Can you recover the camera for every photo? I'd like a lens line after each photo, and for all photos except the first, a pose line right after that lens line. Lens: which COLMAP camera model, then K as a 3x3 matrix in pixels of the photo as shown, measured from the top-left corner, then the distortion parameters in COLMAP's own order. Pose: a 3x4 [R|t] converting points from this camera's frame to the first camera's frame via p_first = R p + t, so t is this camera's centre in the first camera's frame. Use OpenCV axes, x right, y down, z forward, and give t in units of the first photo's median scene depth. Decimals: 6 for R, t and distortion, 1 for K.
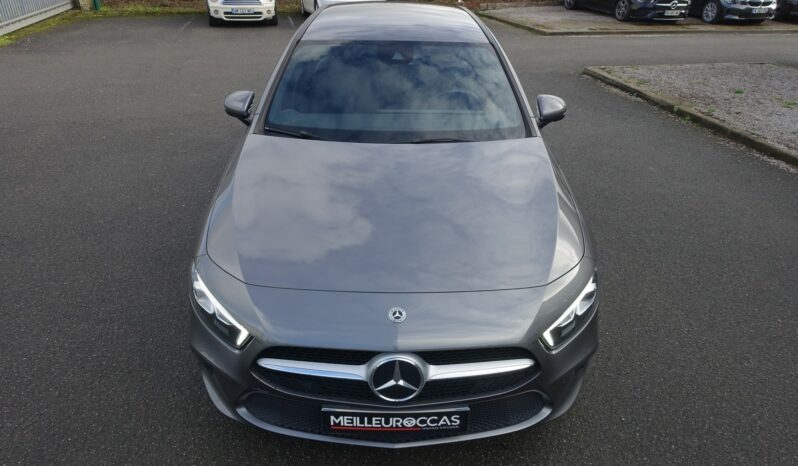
lens RADIAL K [[545.8, 0, 399.0], [0, 545.8, 233.0], [0, 0, 1]] dist [-0.003754, 0.000819]
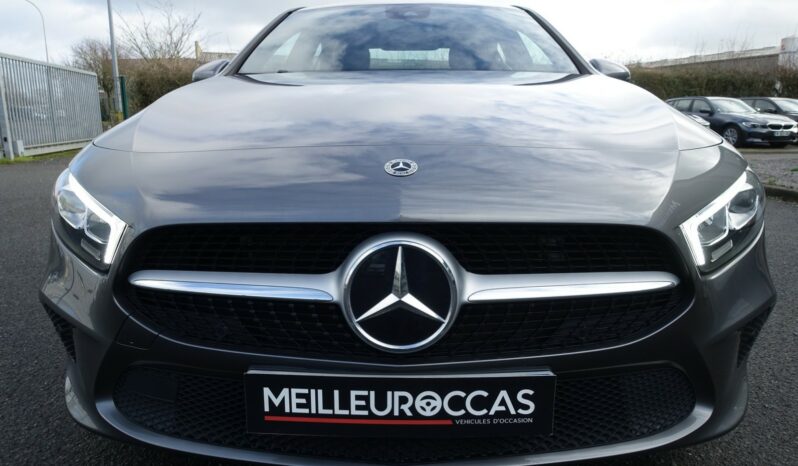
lens RADIAL K [[545.8, 0, 399.0], [0, 545.8, 233.0], [0, 0, 1]] dist [-0.003754, 0.000819]
pose [[0.999178, -0.010156, -0.039235, 0.013791], [-0.001360, 0.959147, -0.282907, 0.338369], [0.040505, 0.282727, 0.958345, 0.504198]]
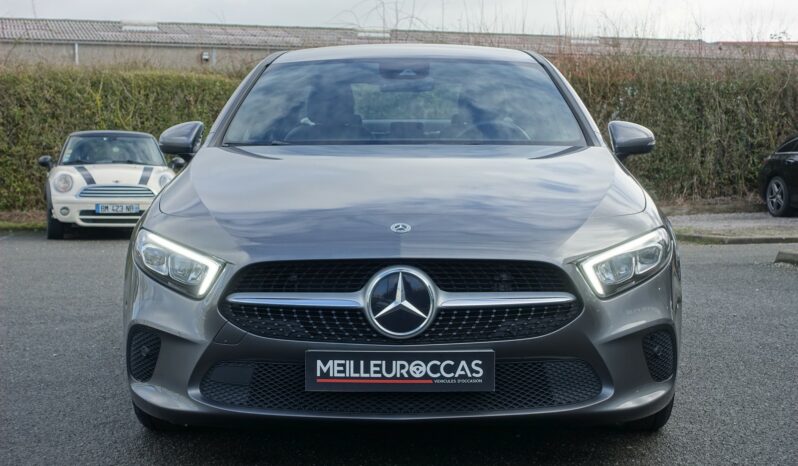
lens RADIAL K [[1371.8, 0, 399.0], [0, 1371.8, 233.0], [0, 0, 1]] dist [-0.003042, -0.059945]
pose [[0.999562, -0.016043, -0.024871, 0.044113], [0.003863, 0.903864, -0.427803, 1.007275], [0.029343, 0.427519, 0.903530, -0.850506]]
